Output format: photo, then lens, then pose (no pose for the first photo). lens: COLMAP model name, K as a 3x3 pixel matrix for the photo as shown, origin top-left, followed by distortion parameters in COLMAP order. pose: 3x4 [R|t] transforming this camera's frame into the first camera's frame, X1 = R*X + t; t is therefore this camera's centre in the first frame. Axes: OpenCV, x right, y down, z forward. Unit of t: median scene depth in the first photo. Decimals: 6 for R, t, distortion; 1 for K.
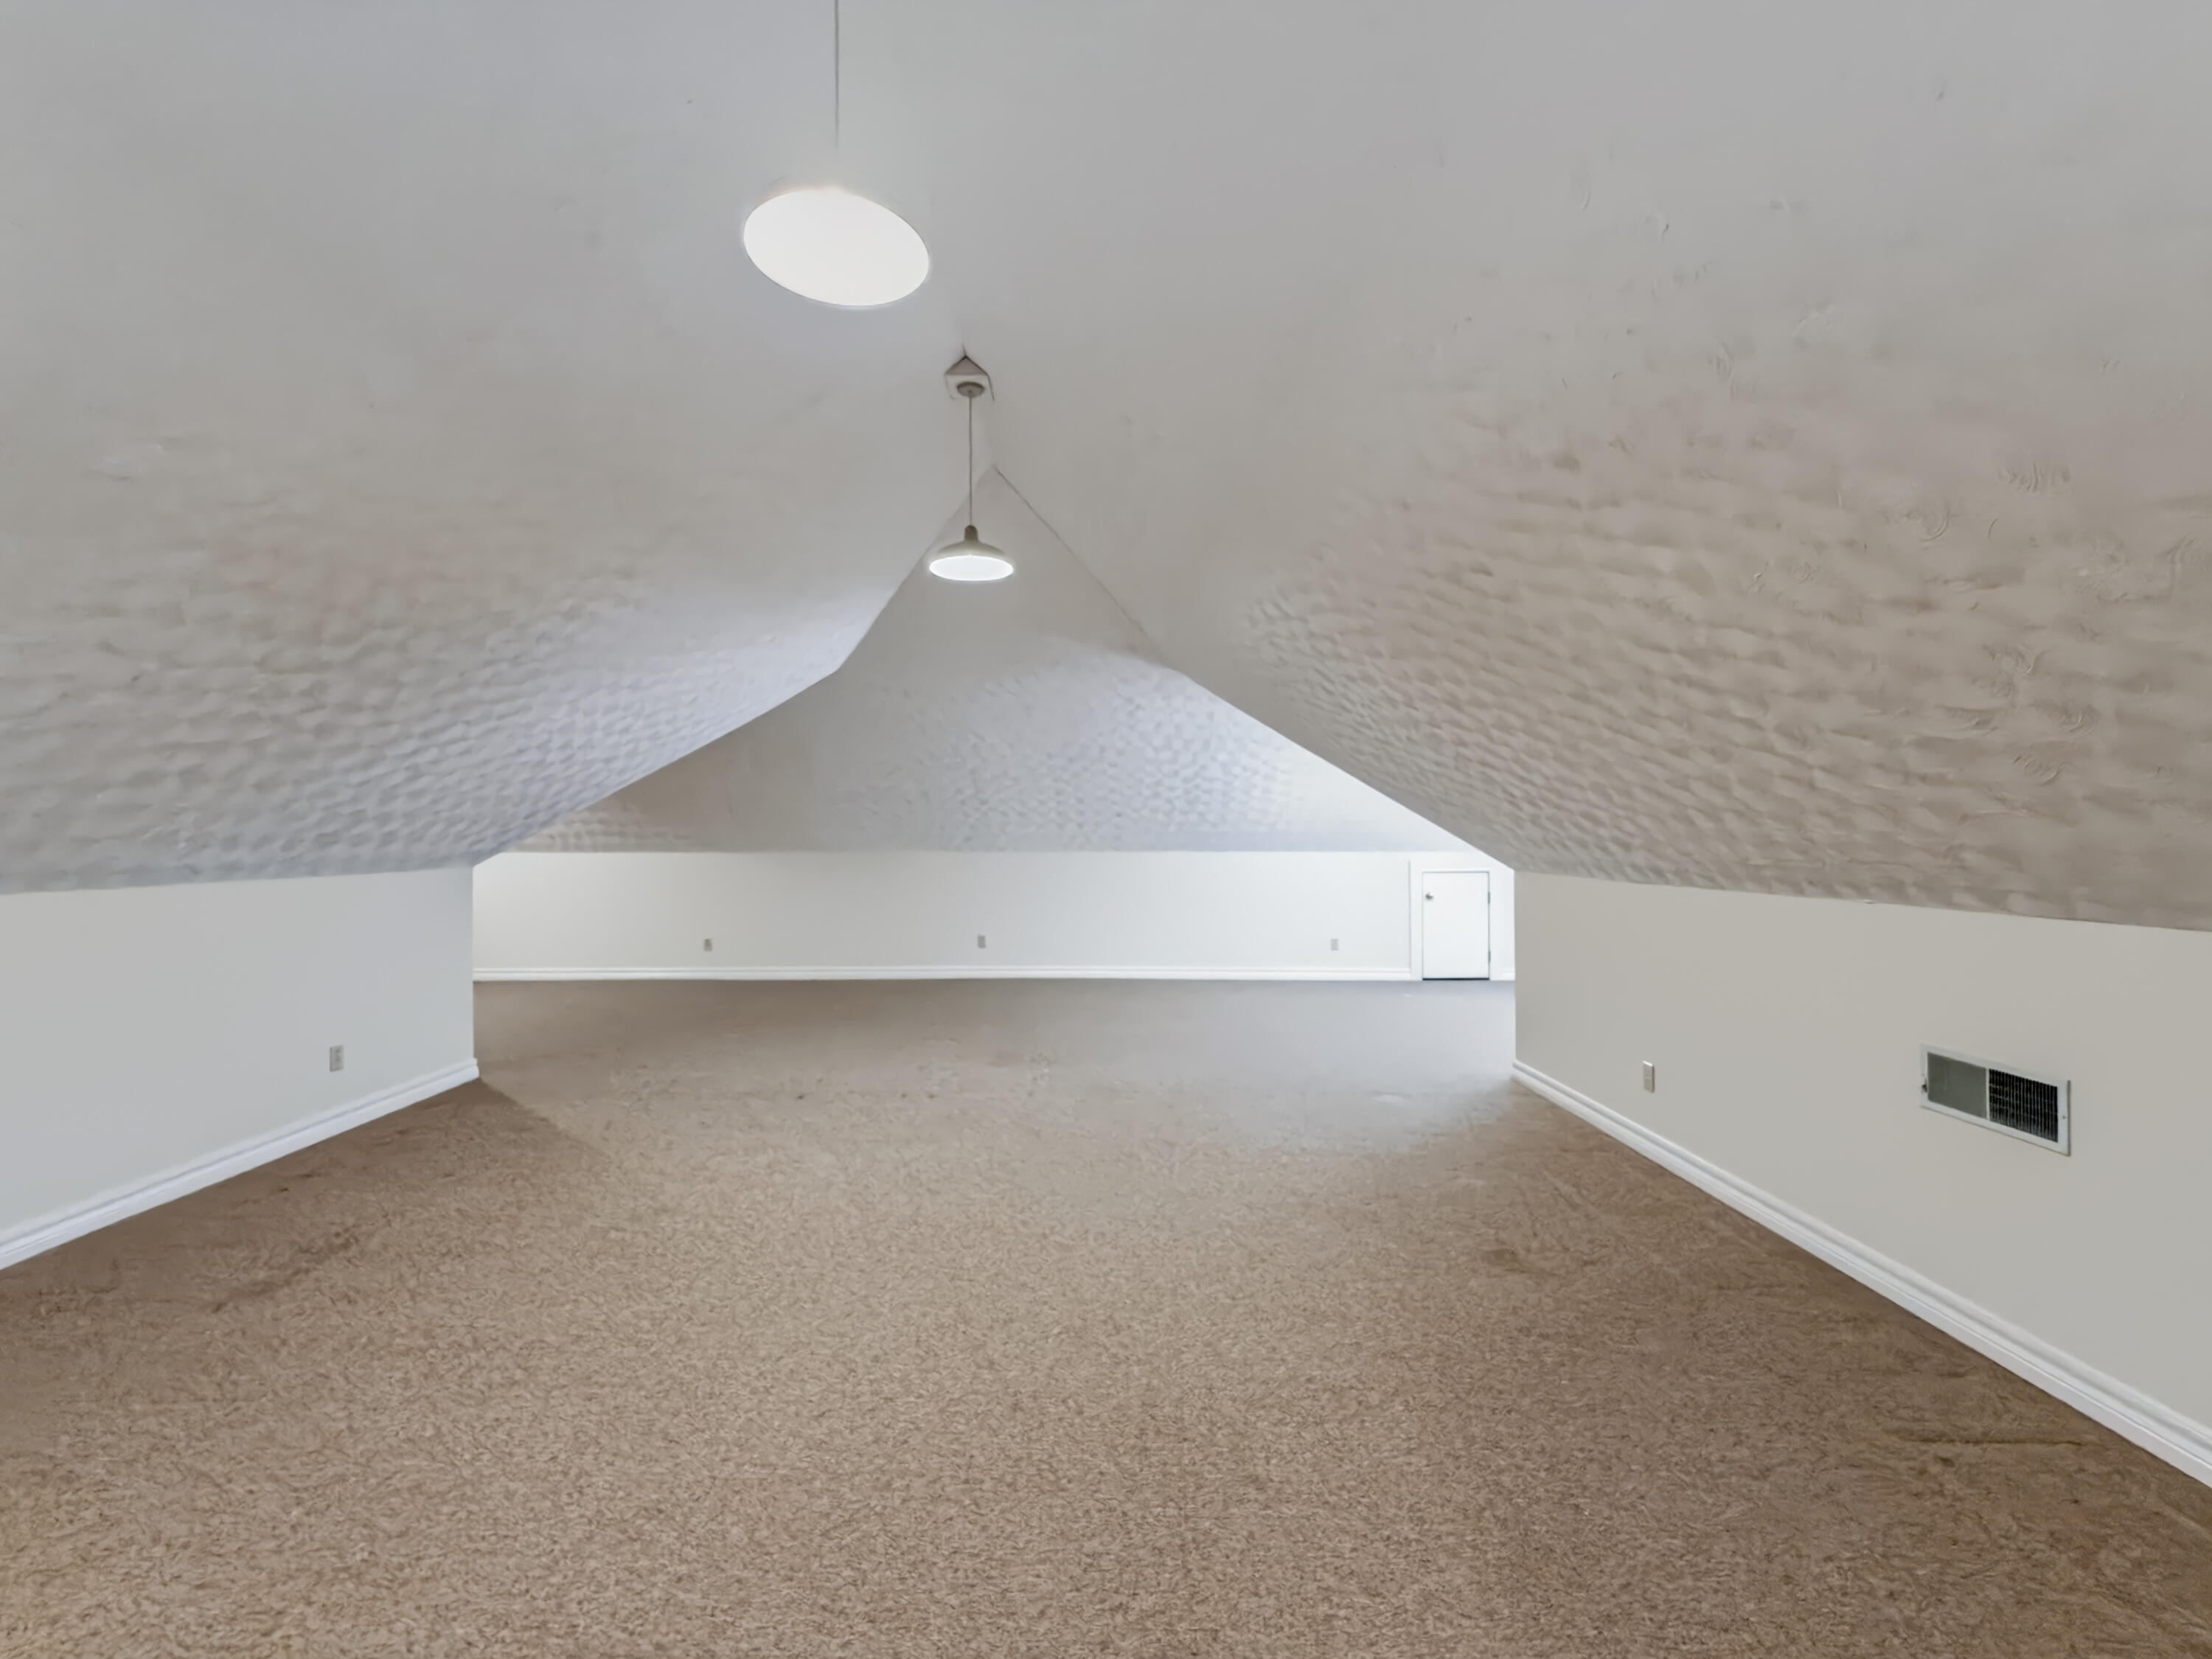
lens RADIAL K [[906.0, 0, 1104.4], [0, 906.0, 817.8], [0, 0, 1]] dist [-0.001088, -0.000951]
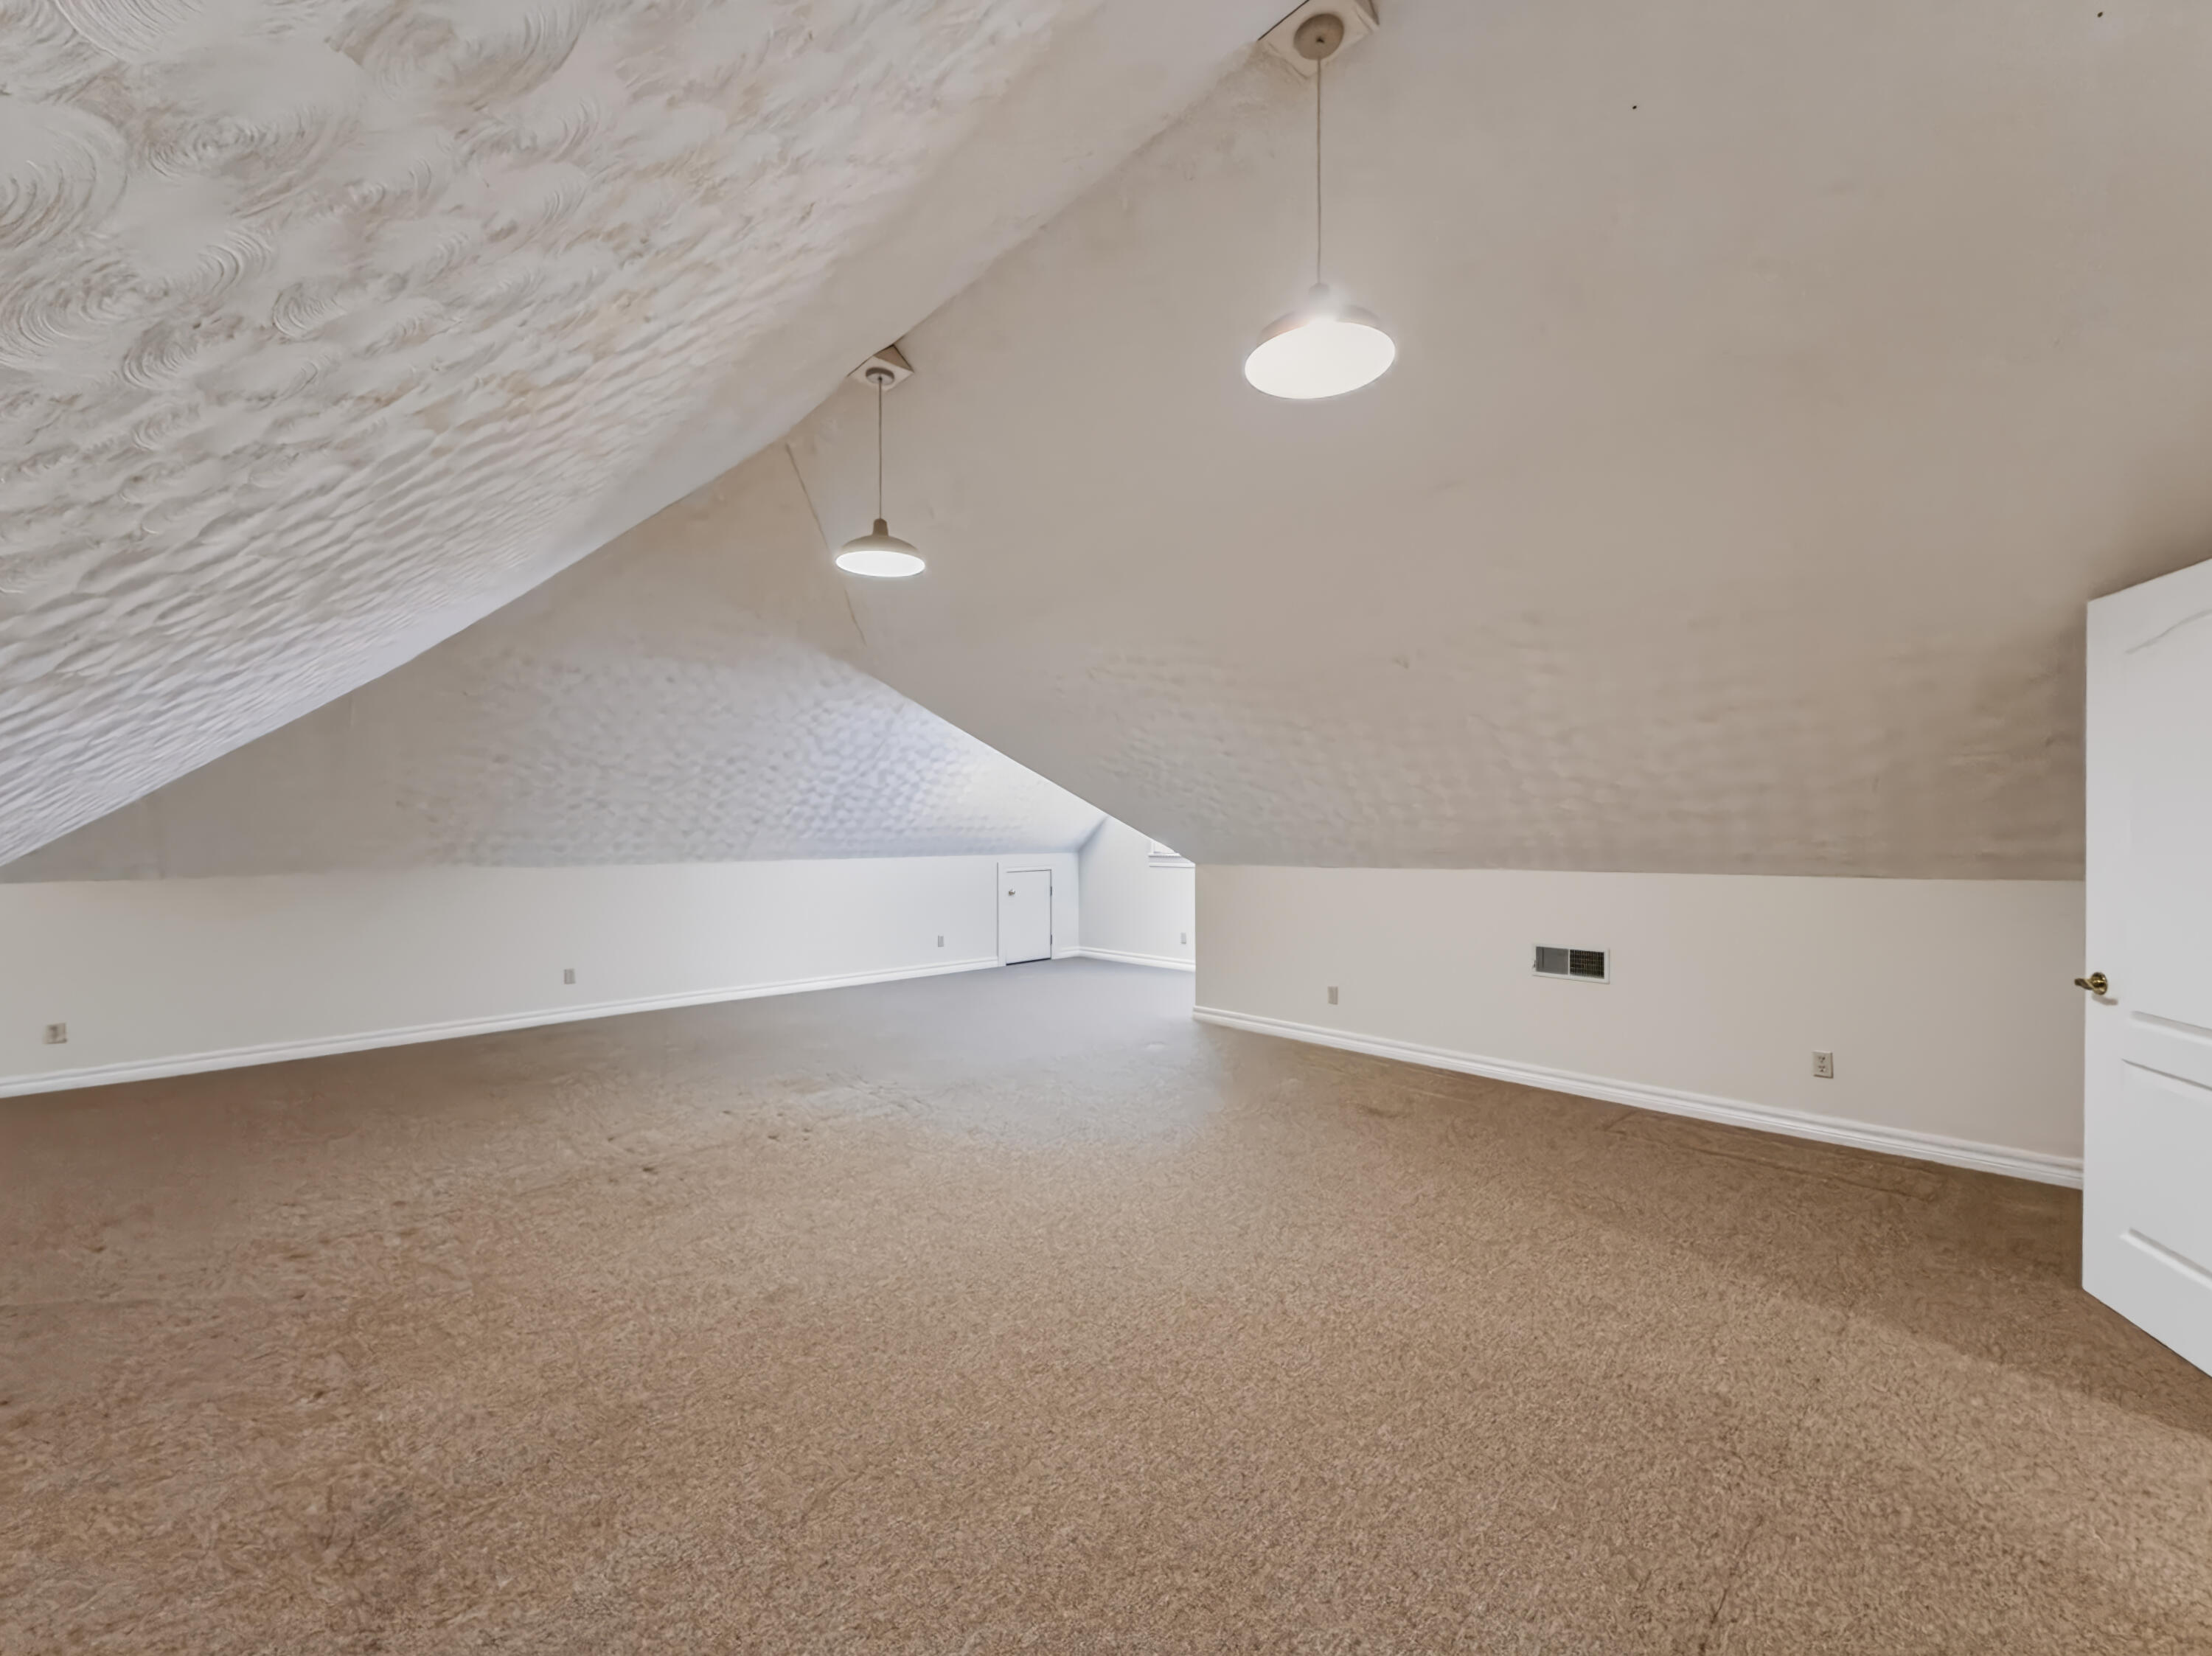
lens RADIAL K [[905.9, 0, 1104.4], [0, 905.9, 816.3], [0, 0, 1]] dist [-0.001088, -0.000951]
pose [[0.719824, 0.007489, 0.694116, -0.592052], [-0.000857, 0.999951, -0.009900, 0.000757], [-0.694156, 0.006531, 0.719795, 0.133521]]
